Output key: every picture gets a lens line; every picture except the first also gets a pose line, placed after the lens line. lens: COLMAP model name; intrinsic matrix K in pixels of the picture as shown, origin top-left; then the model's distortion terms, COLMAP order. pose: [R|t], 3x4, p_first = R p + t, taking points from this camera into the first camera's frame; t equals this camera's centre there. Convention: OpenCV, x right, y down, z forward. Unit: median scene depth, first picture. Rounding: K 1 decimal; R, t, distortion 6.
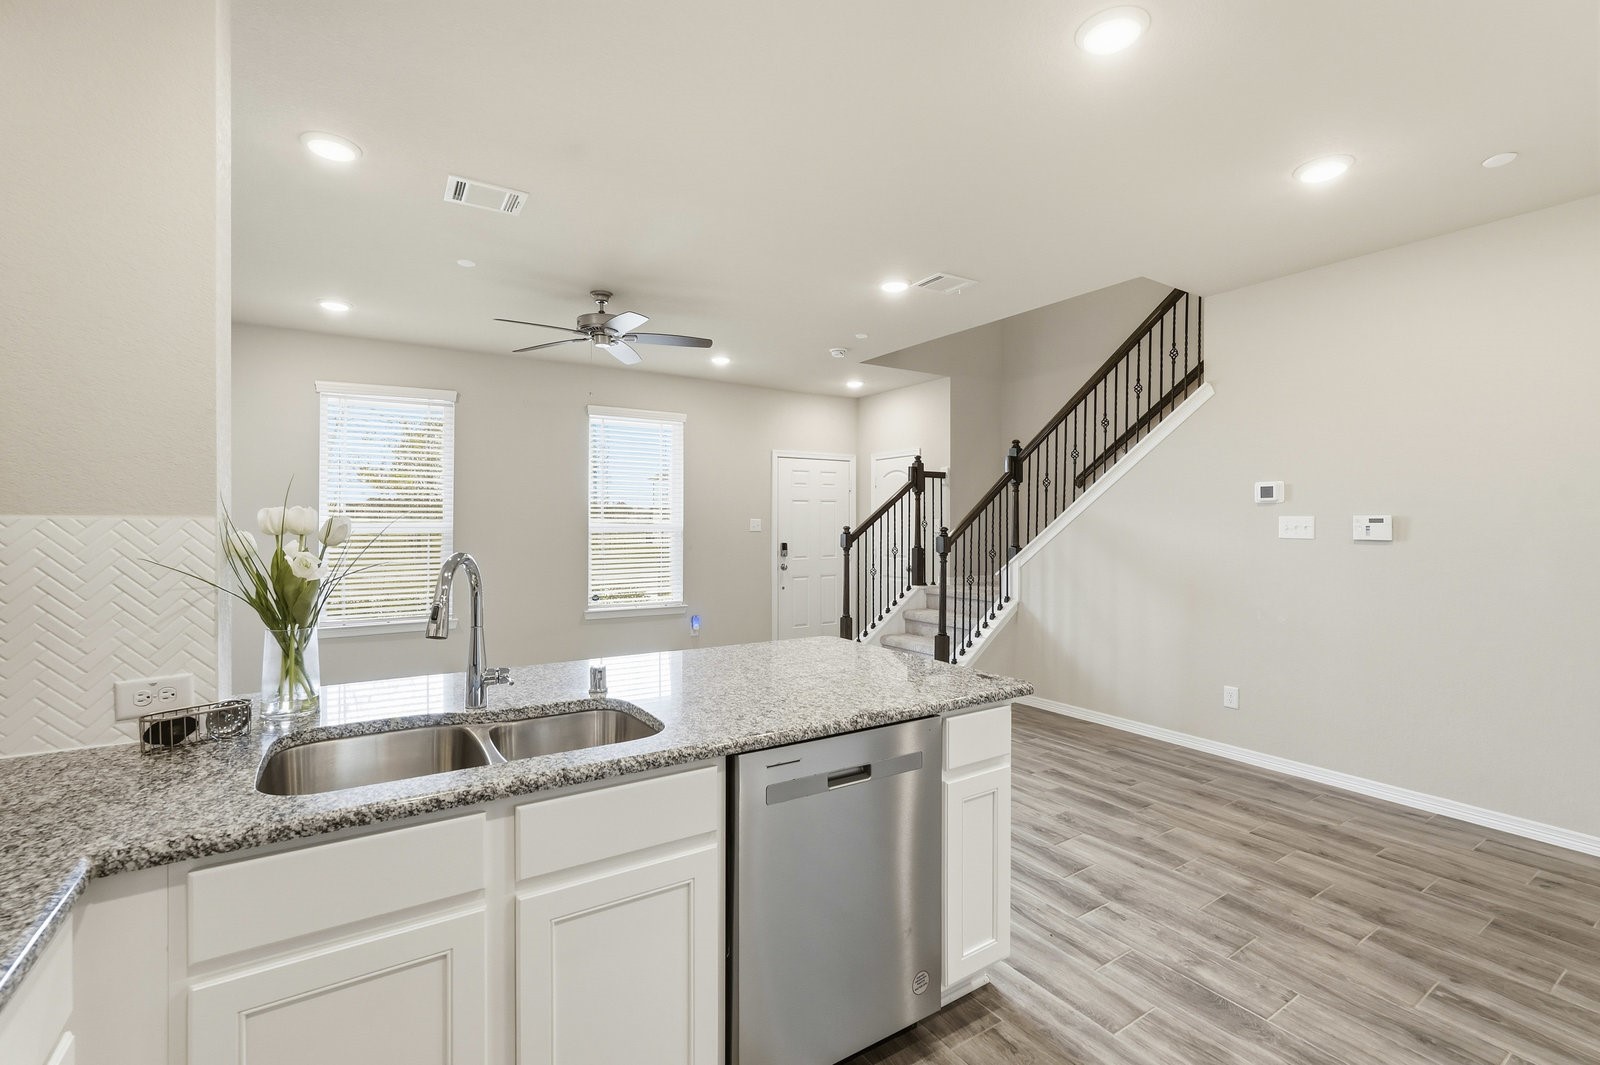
lens RADIAL K [[703.3, 0, 798.0], [0, 703.3, 533.5], [0, 0, 1]] dist [-0.015119, 0.007724]
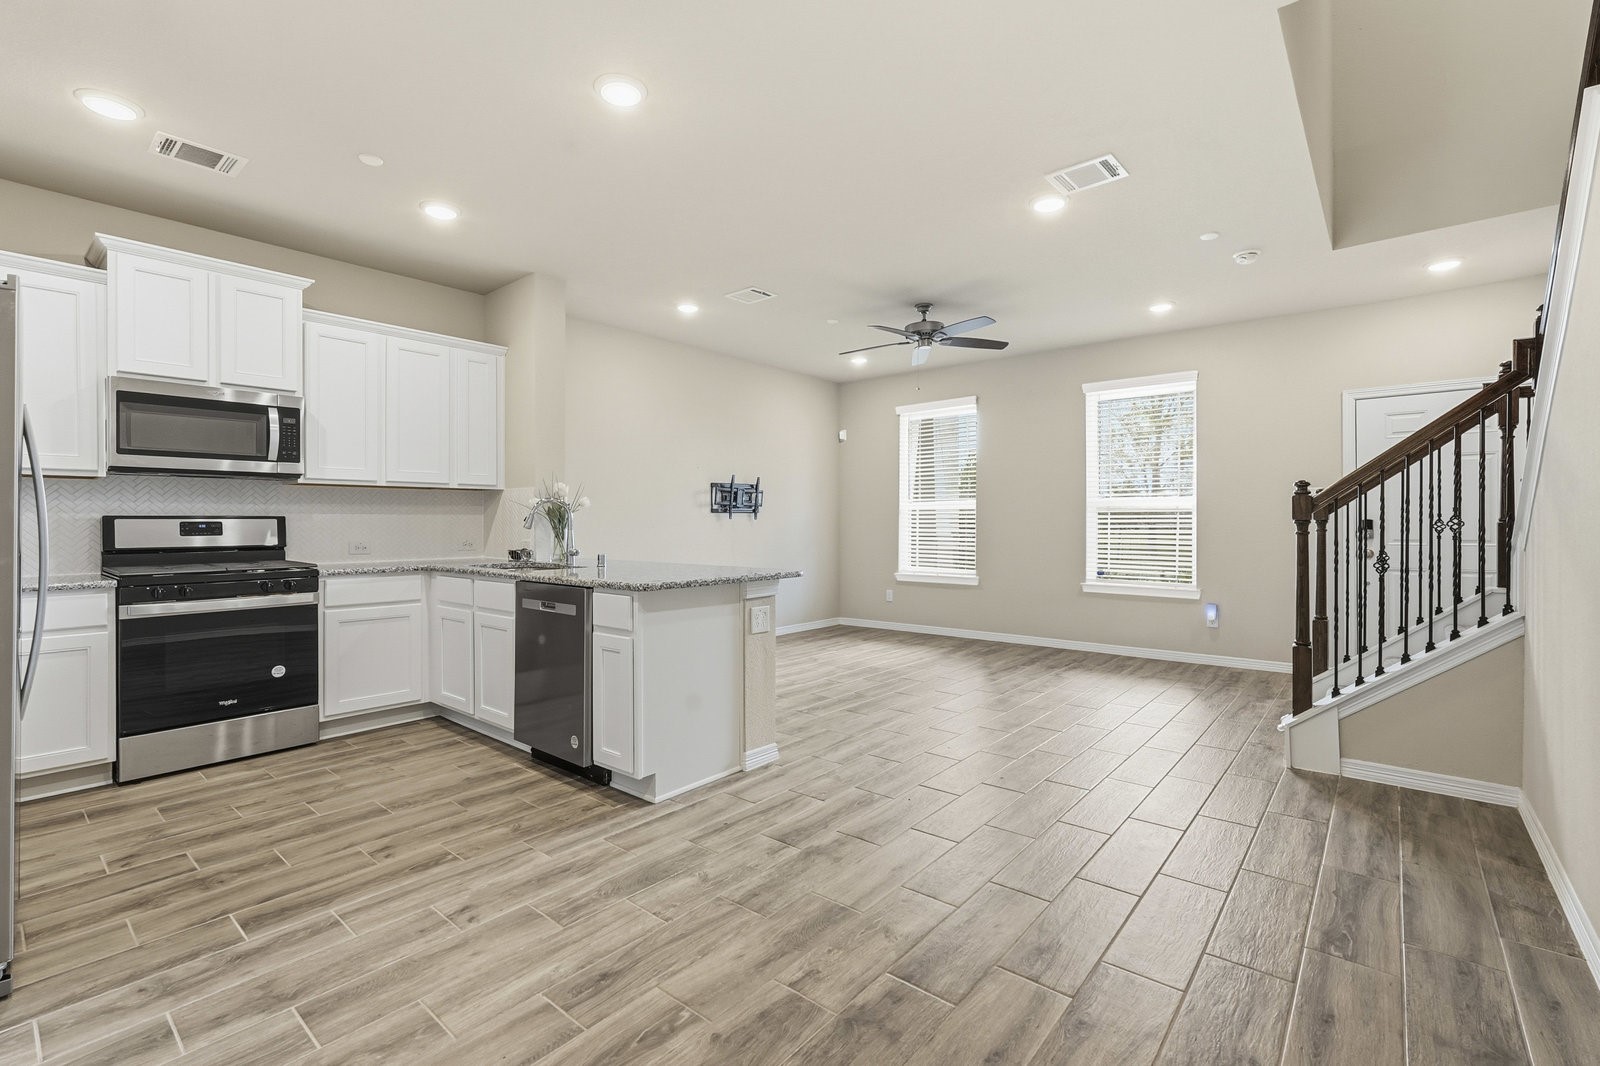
lens RADIAL K [[714.7, 0, 798.4], [0, 714.7, 523.2], [0, 0, 1]] dist [-0.016305, 0.006076]
pose [[0.289621, -0.001566, -0.957140, 0.995362], [-0.012115, 0.999913, -0.005301, 0.056581], [0.957065, 0.013131, 0.289577, 0.504710]]
